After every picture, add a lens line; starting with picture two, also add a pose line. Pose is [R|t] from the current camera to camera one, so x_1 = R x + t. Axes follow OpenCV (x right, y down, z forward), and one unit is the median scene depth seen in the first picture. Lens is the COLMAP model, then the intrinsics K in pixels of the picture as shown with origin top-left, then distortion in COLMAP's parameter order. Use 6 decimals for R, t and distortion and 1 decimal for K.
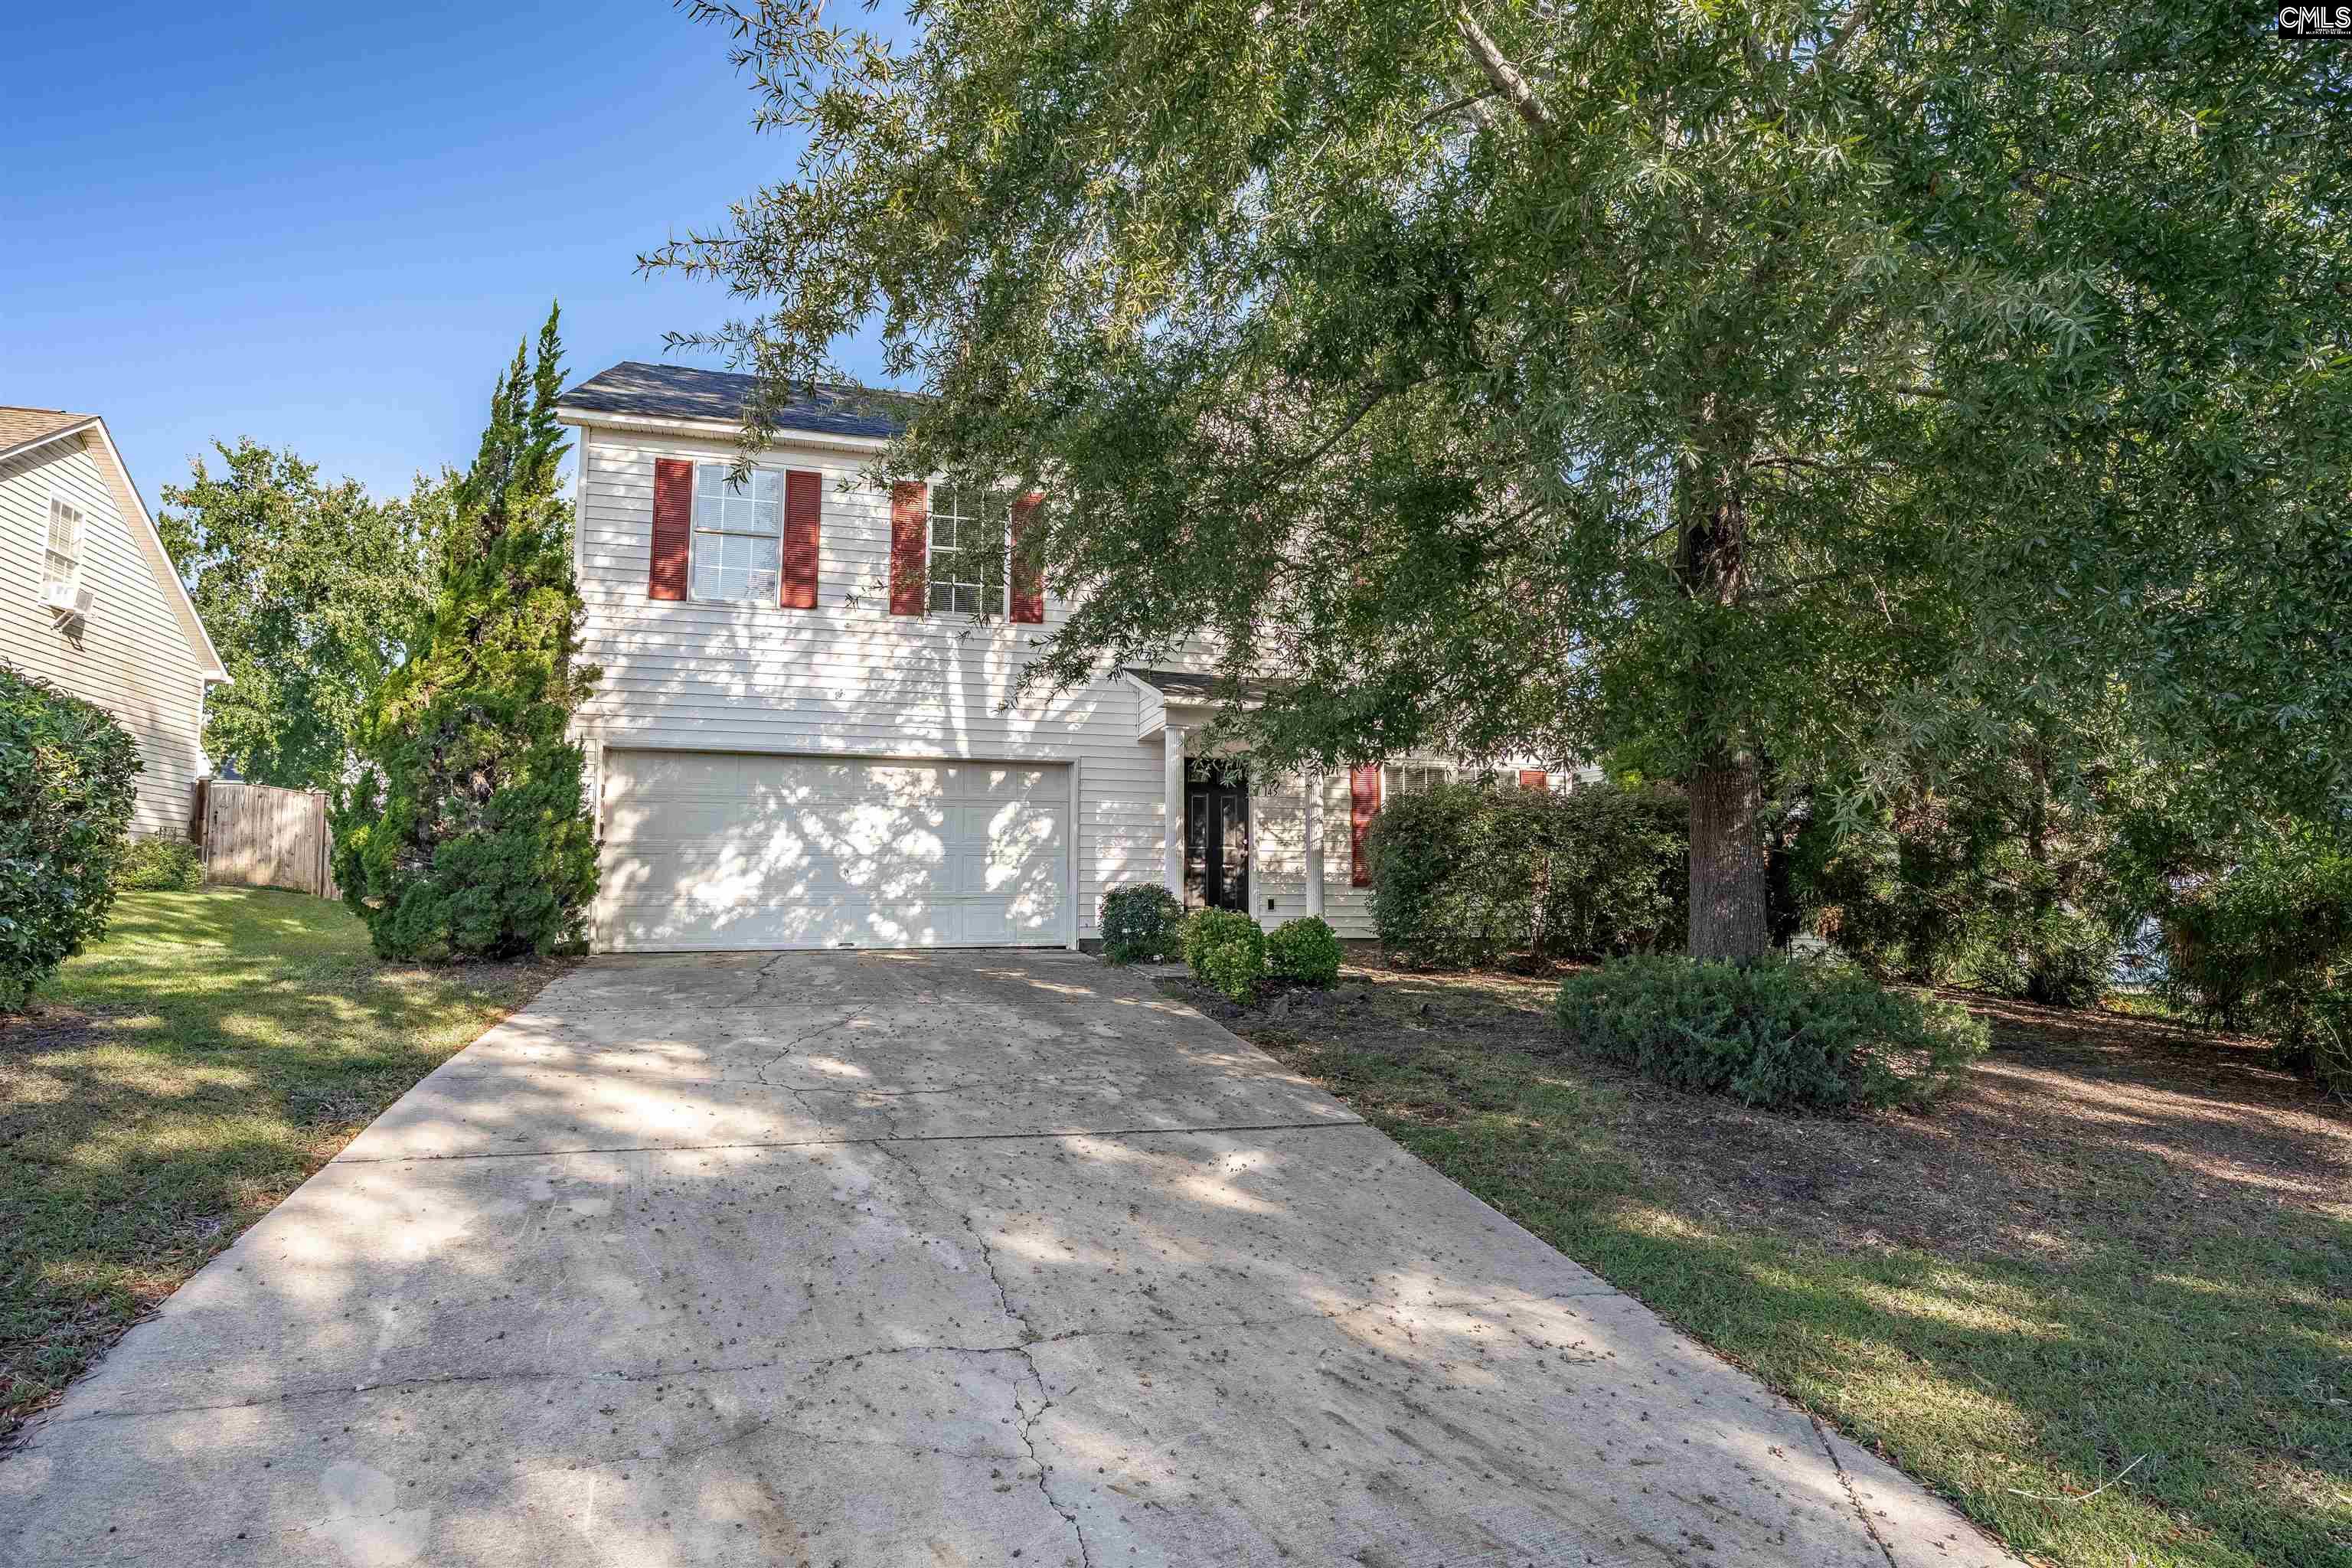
lens RADIAL K [[1261.4, 0, 1176.0], [0, 1261.4, 784.0], [0, 0, 1]] dist [-0.030321, -0.000449]
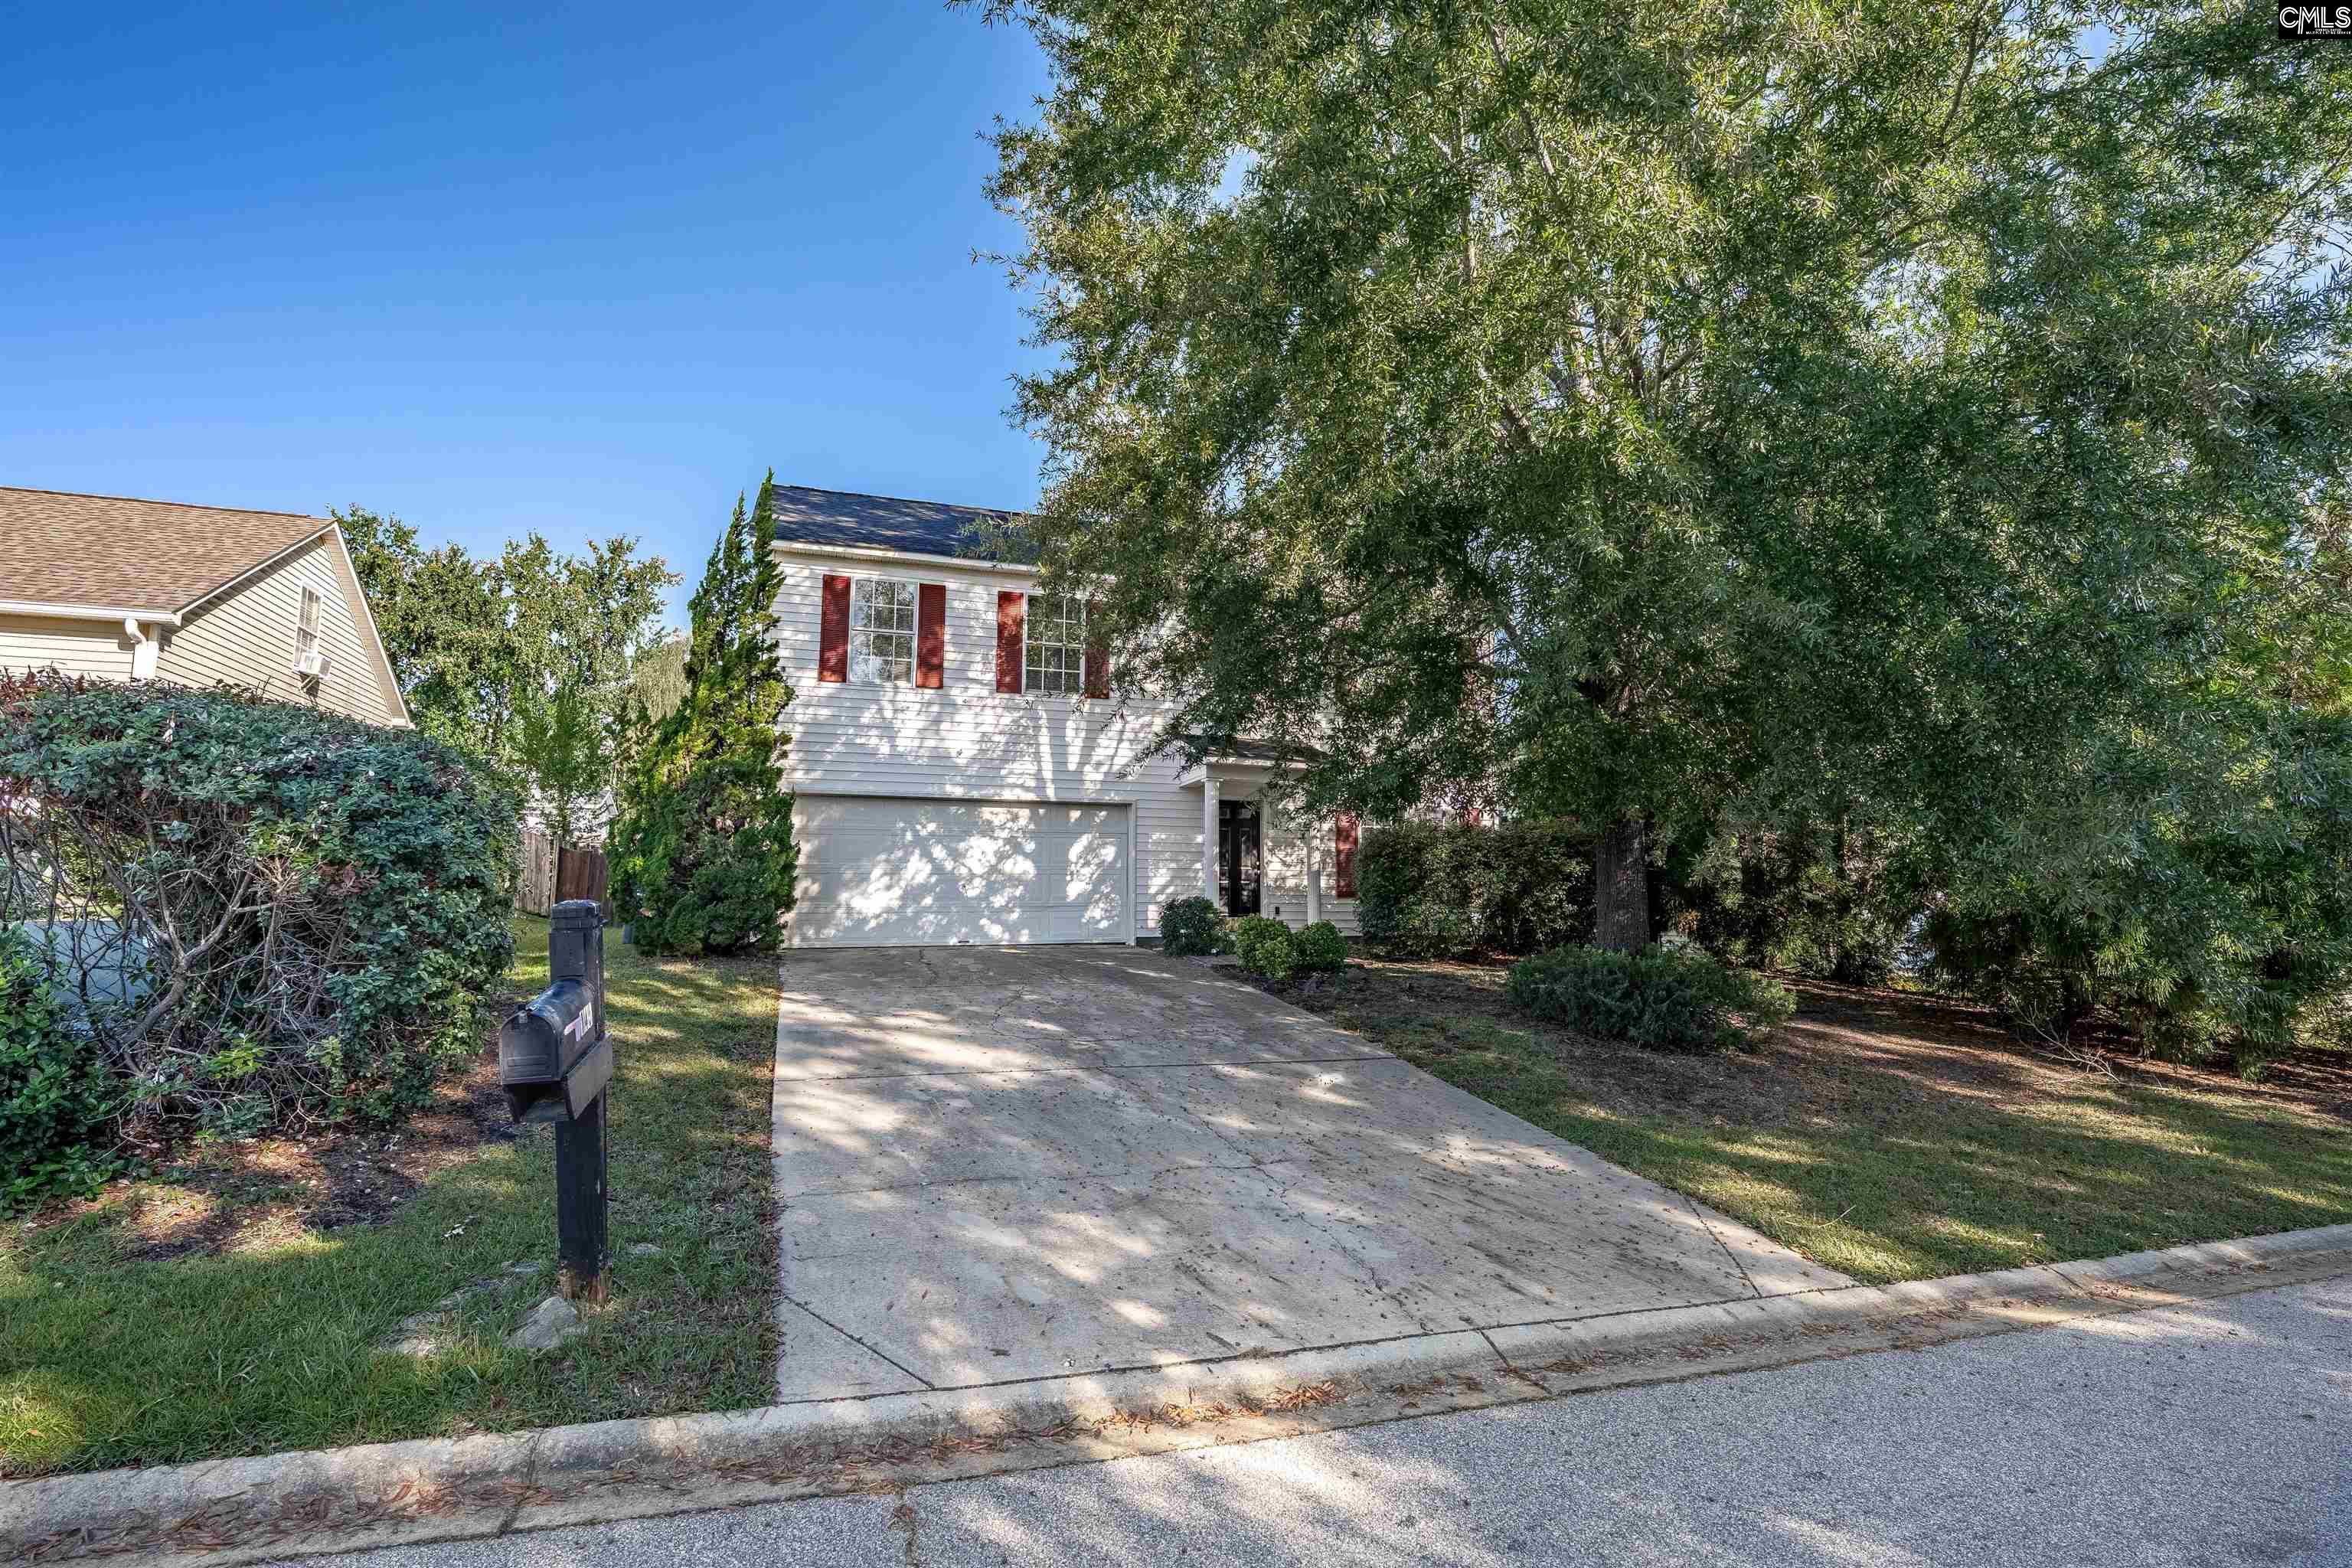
lens RADIAL K [[1105.5, 0, 1176.0], [0, 1105.5, 784.0], [0, 0, 1]] dist [-0.028709, 0.001289]
pose [[0.998978, 0.004070, 0.045024, -0.093154], [-0.003438, 0.999894, -0.014114, -0.023321], [-0.045077, 0.013945, 0.998886, -0.174933]]
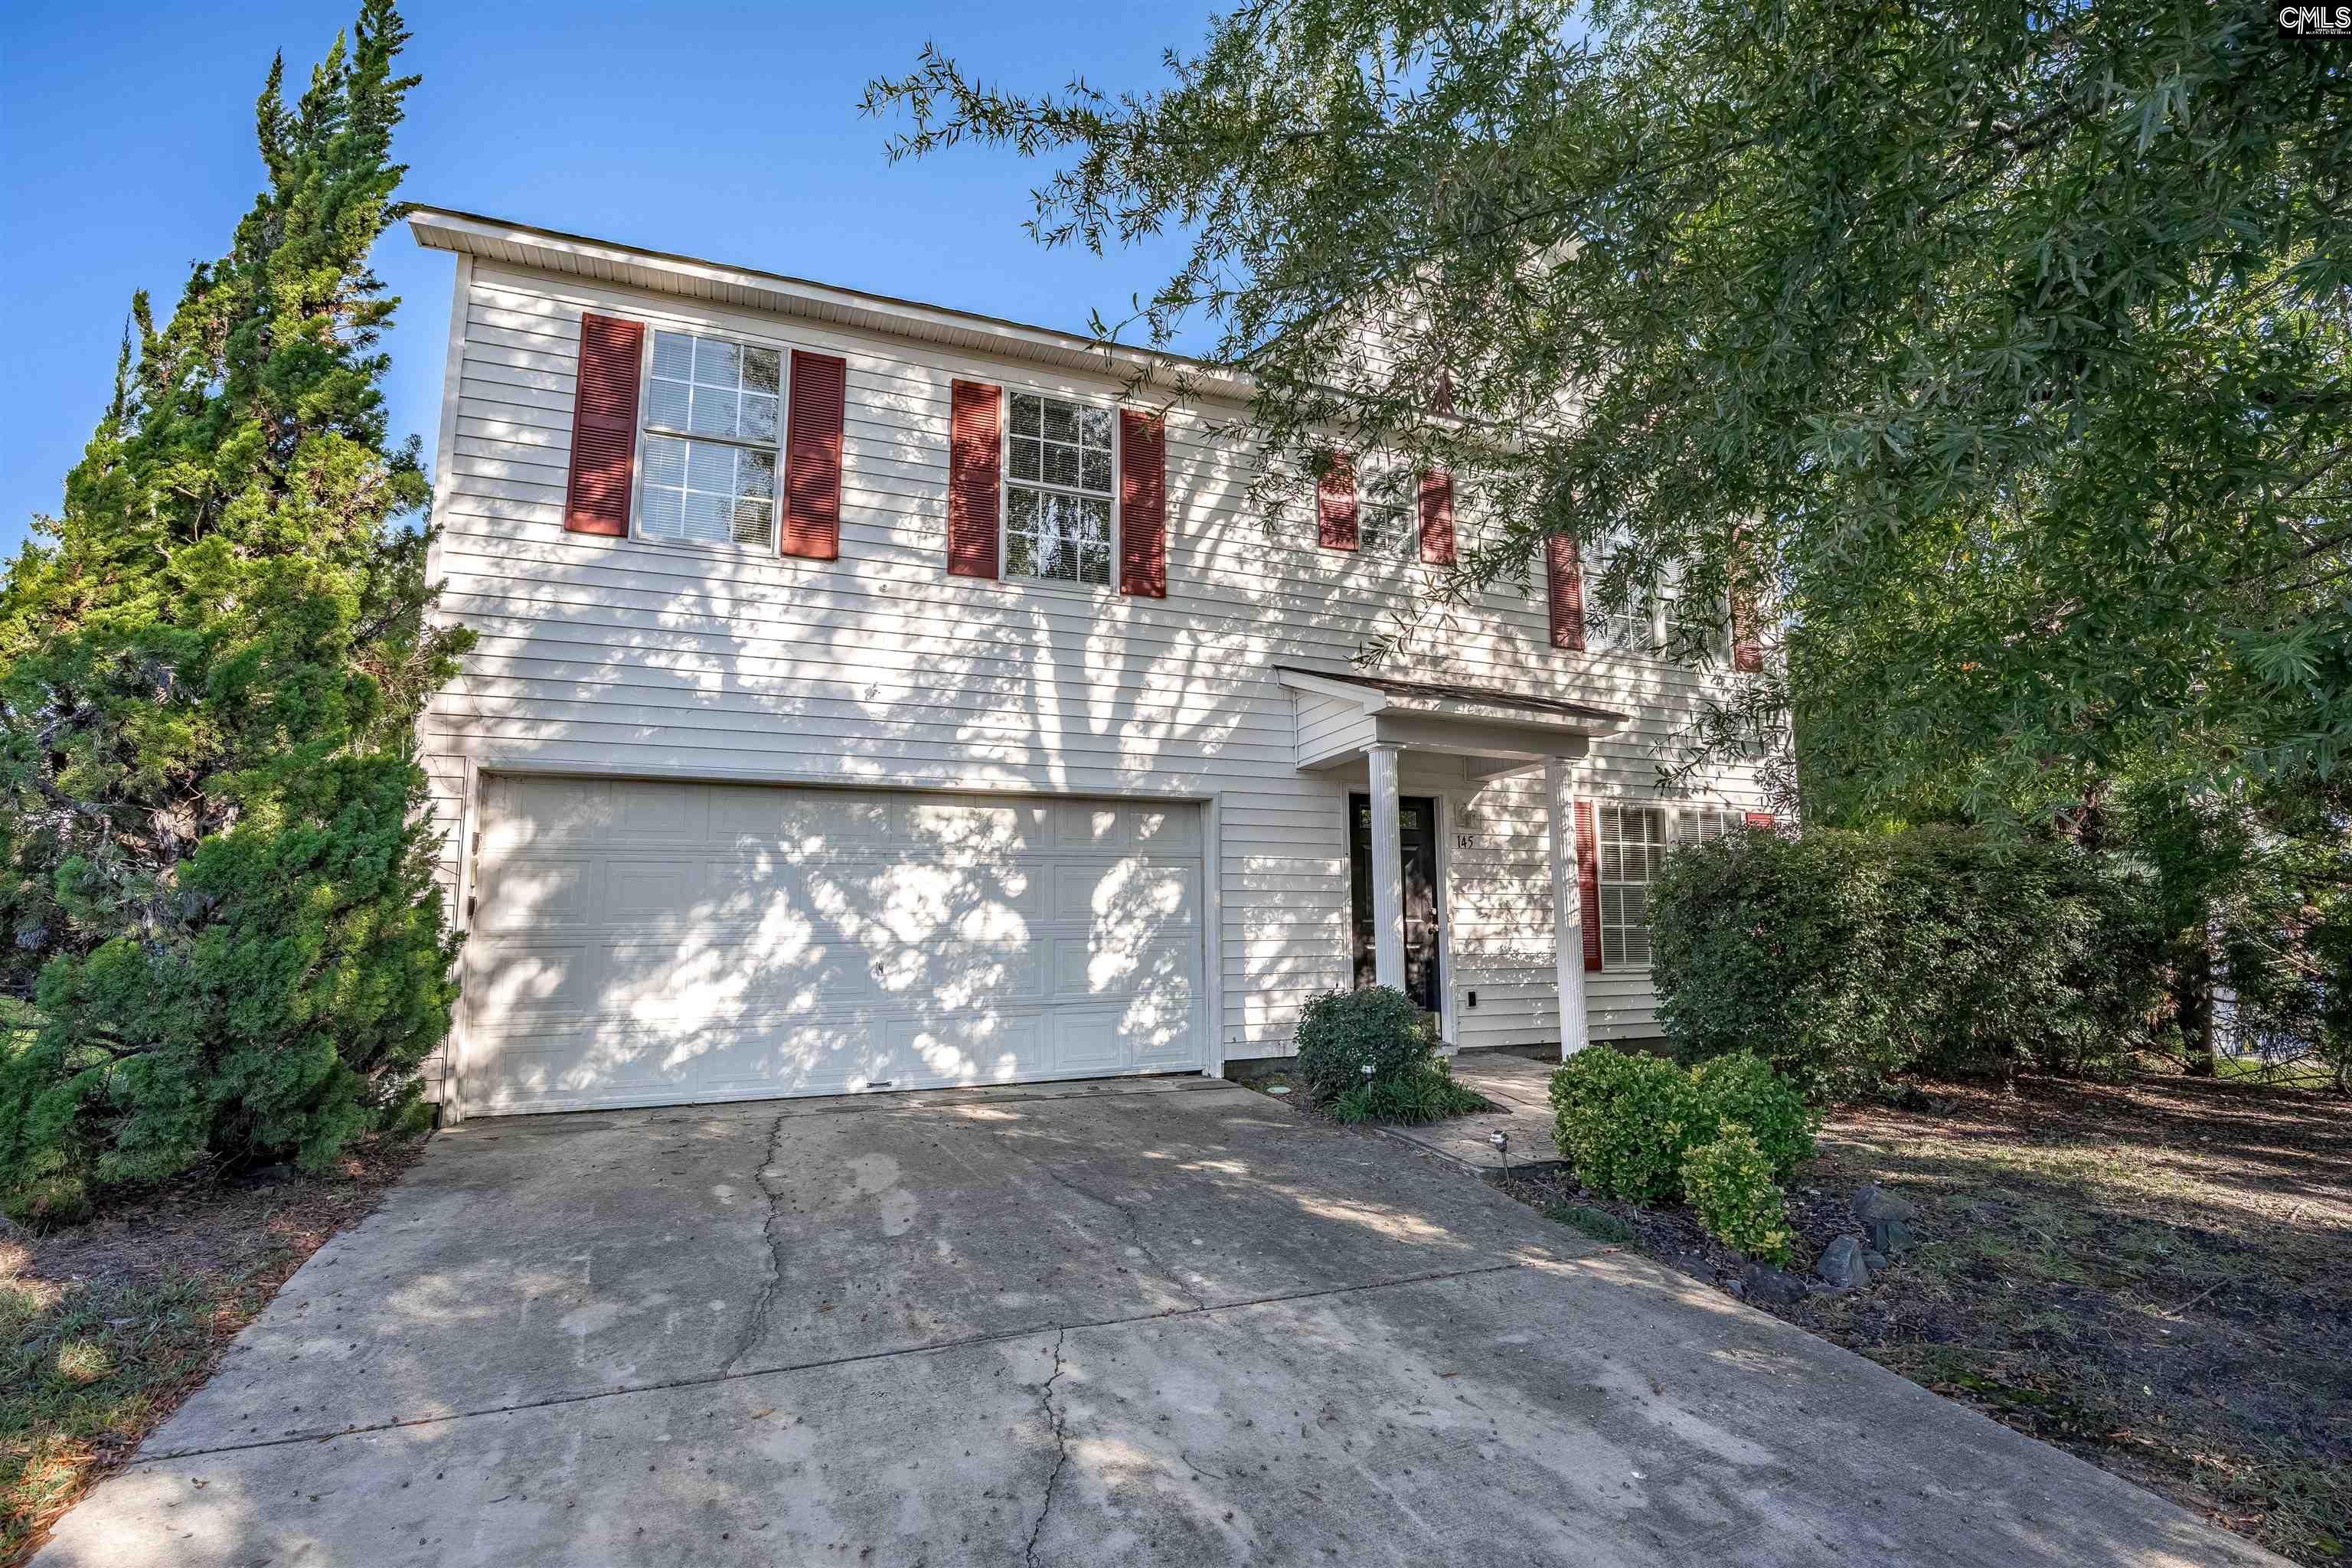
lens RADIAL K [[1105.5, 0, 1176.0], [0, 1105.5, 784.0], [0, 0, 1]] dist [-0.028709, 0.001289]
pose [[0.994794, 0.001717, 0.101895, -0.172727], [0.003096, 0.998887, -0.047063, 0.002335], [-0.101862, 0.047133, 0.993681, 0.431293]]
